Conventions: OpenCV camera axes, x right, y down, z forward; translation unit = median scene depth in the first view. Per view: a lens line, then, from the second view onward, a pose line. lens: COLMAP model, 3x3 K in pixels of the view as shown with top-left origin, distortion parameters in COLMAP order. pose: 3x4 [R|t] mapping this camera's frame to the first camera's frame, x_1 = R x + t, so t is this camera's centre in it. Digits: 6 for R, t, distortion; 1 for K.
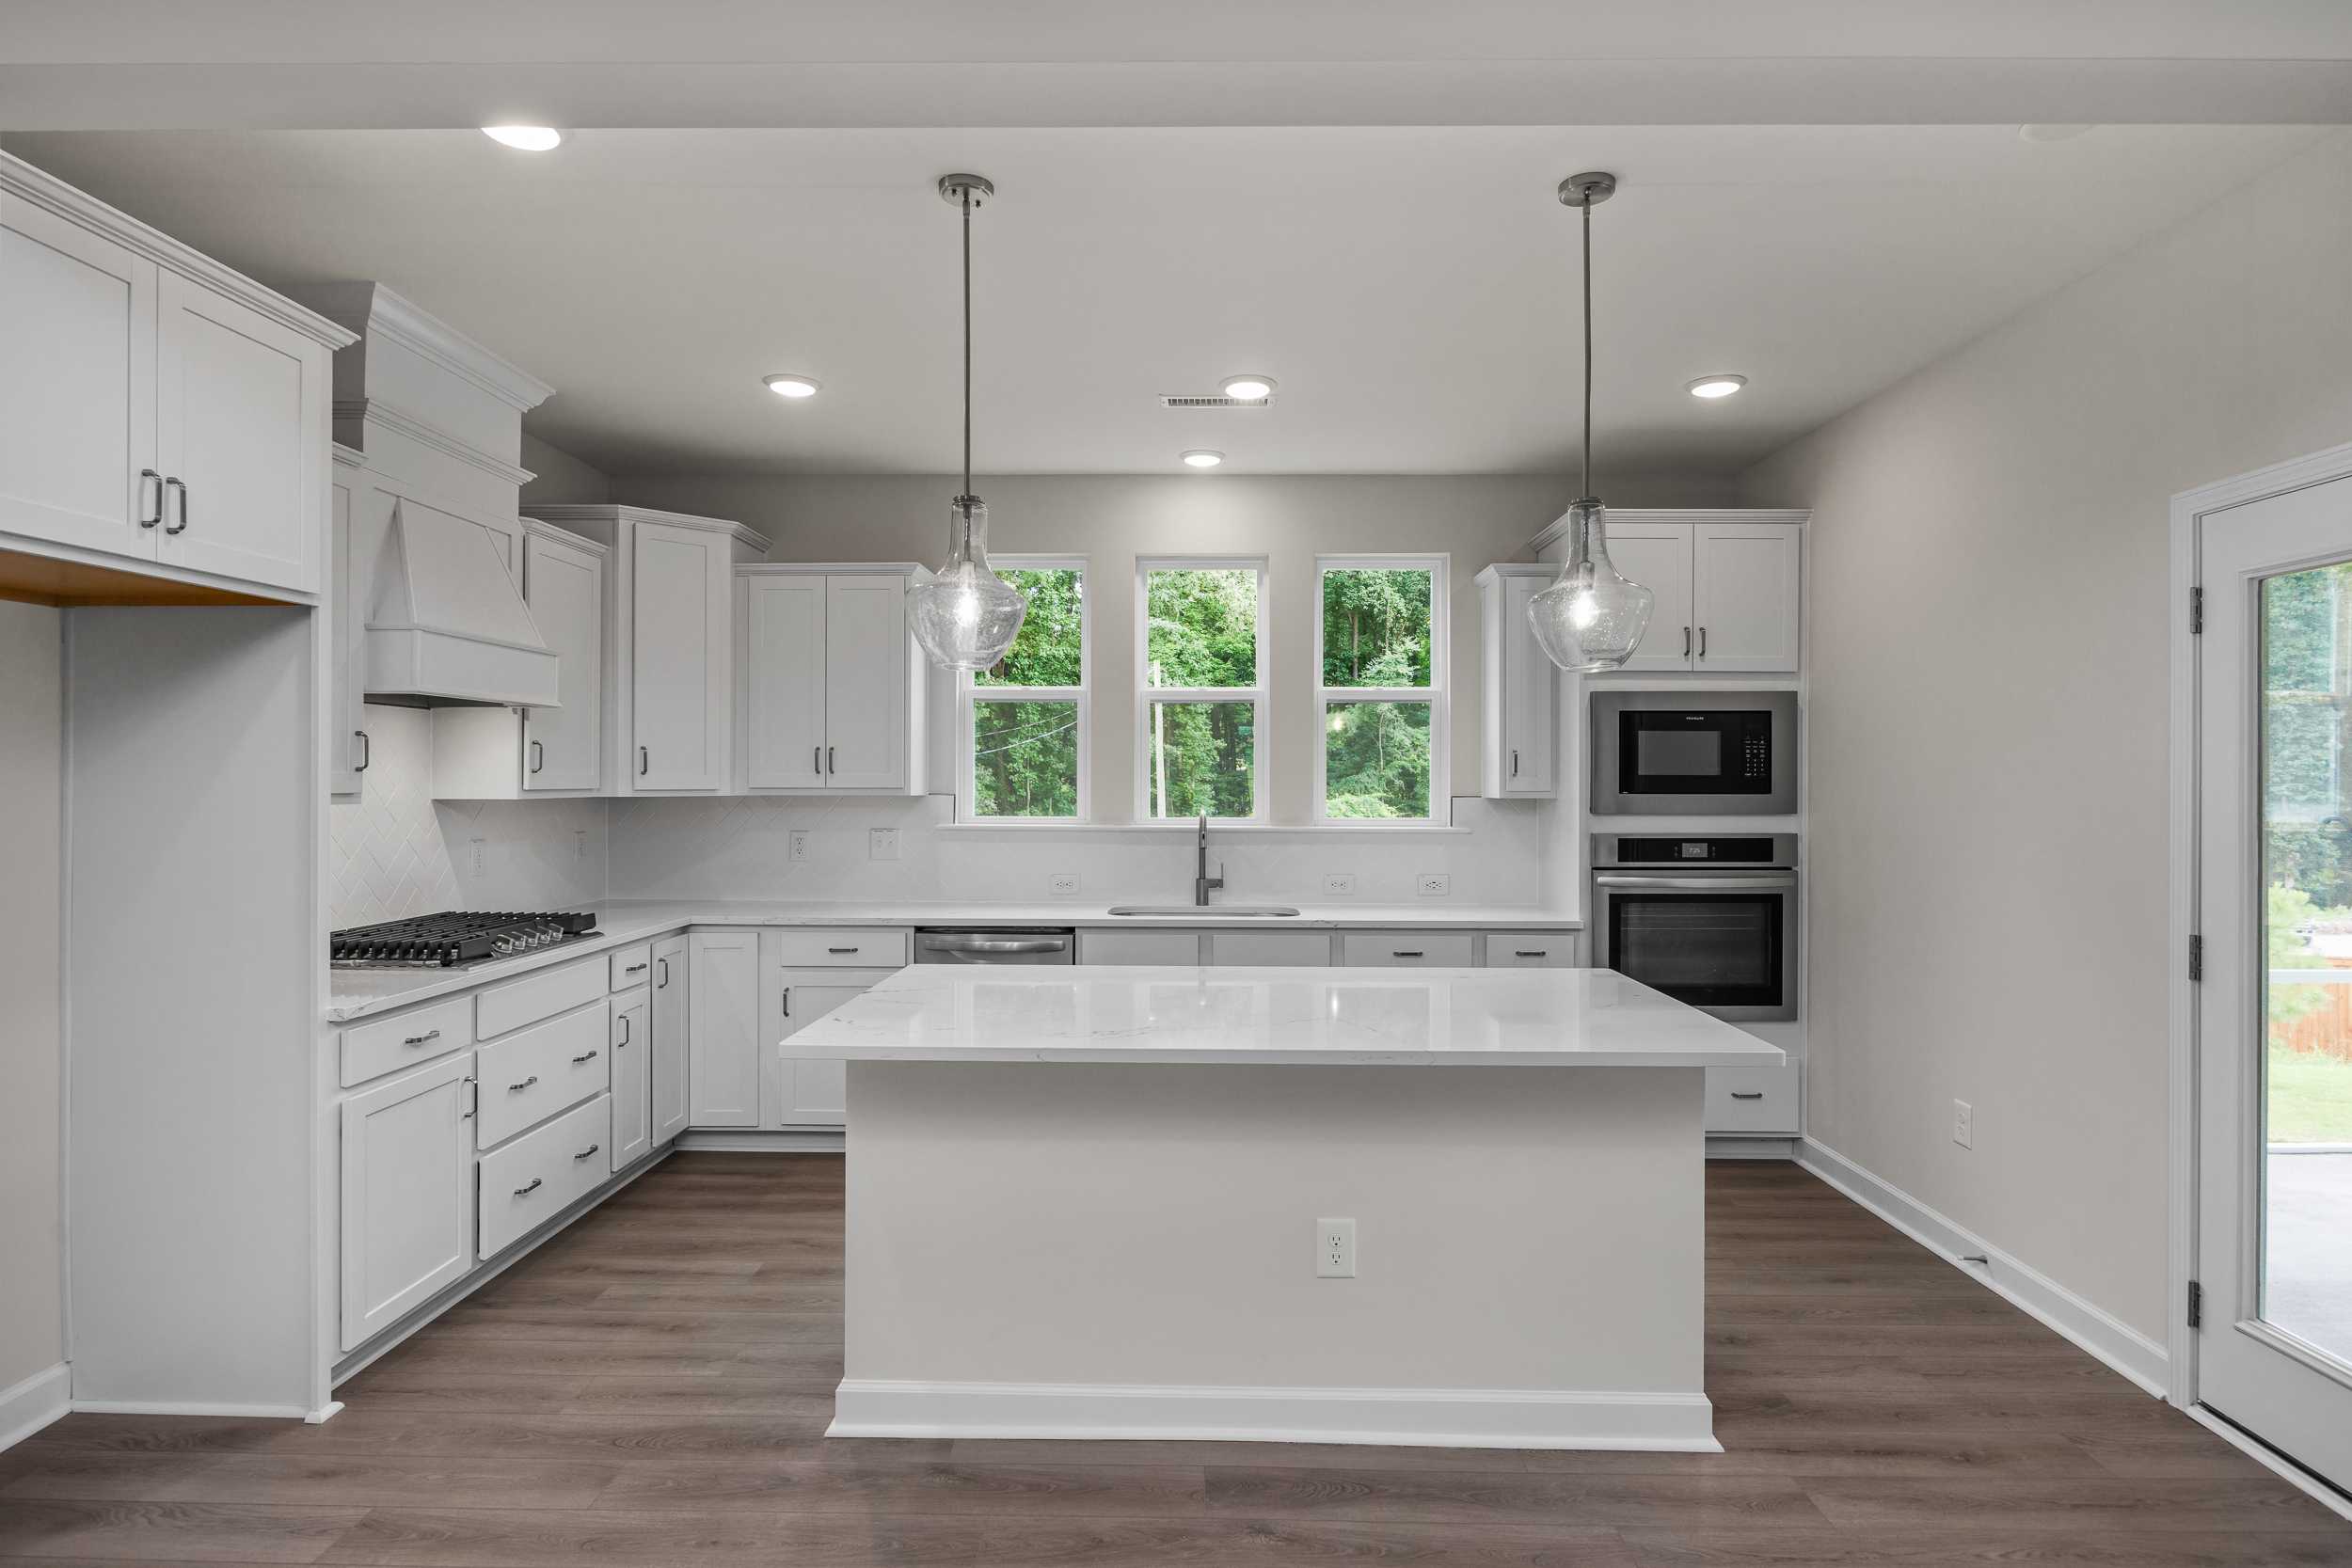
lens RADIAL K [[1233.1, 0, 1176.0], [0, 1233.1, 784.0], [0, 0, 1]] dist [0.001768, 0.000134]
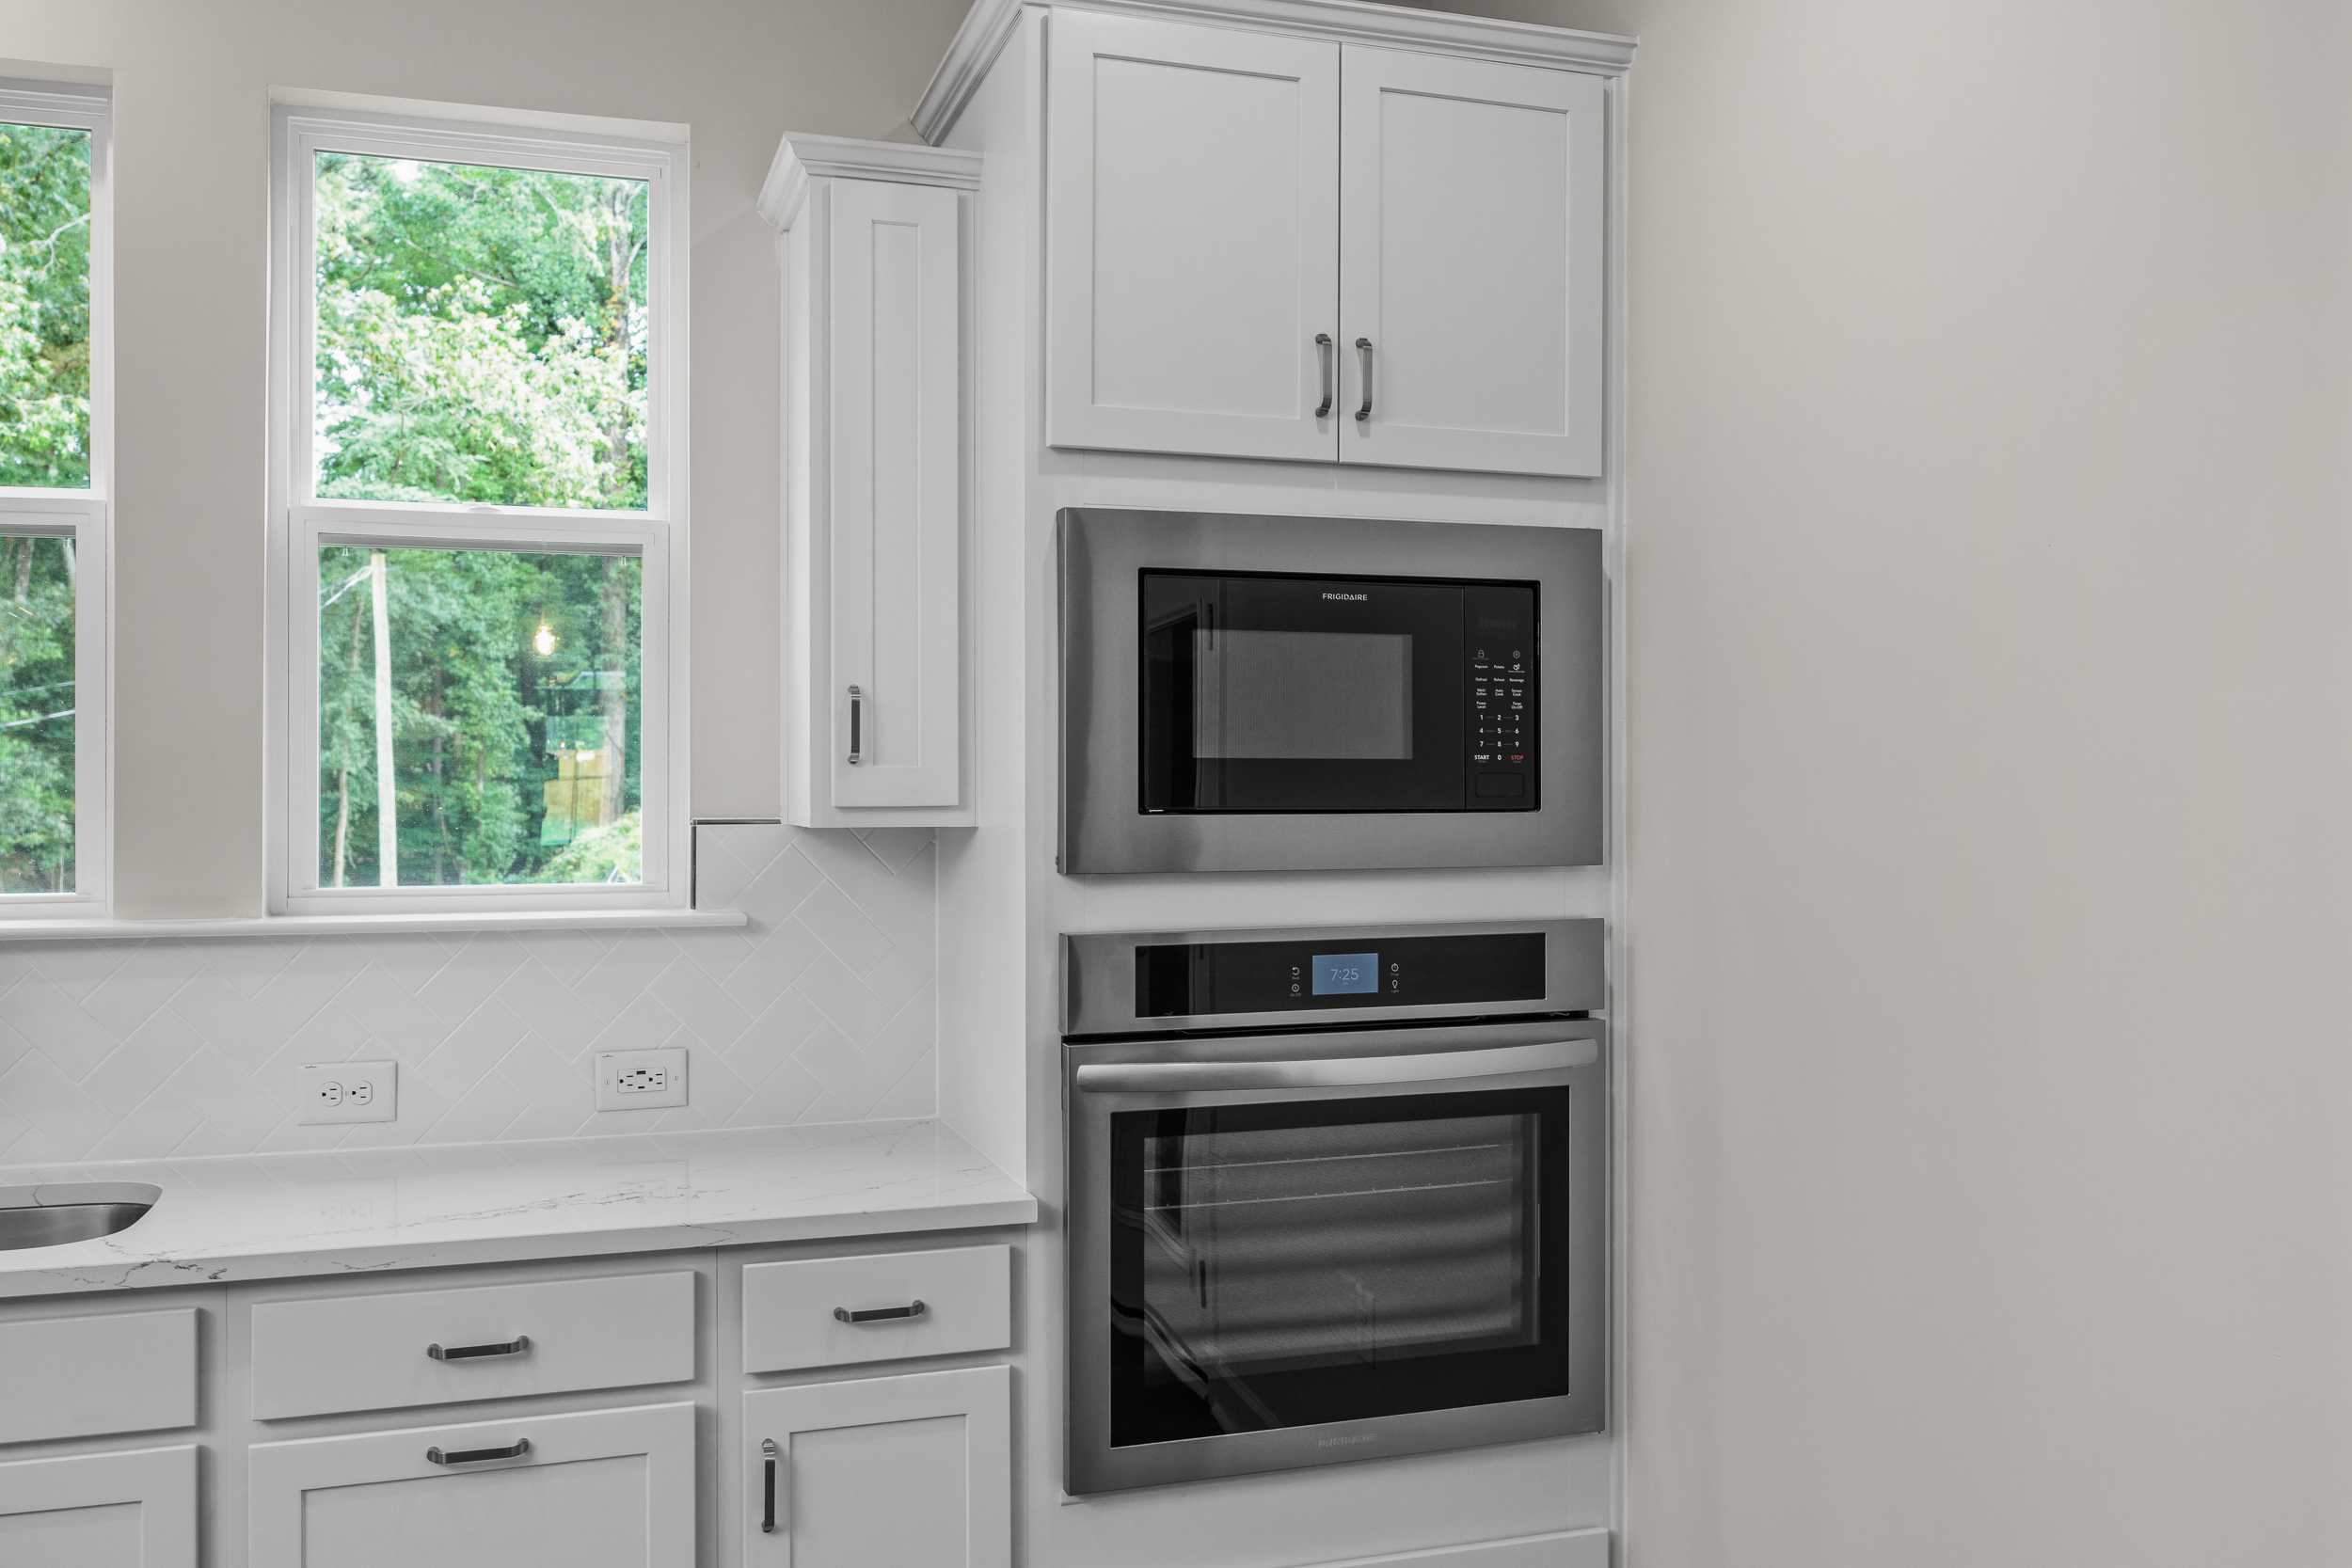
lens RADIAL K [[1095.9, 0, 1176.0], [0, 1095.9, 784.0], [0, 0, 1]] dist [-0.000914, -0.000215]
pose [[0.953989, -0.004946, 0.299802, 0.278275], [0.003943, 0.999984, 0.003948, -0.001385], [-0.299817, -0.002584, 0.953993, 0.709694]]
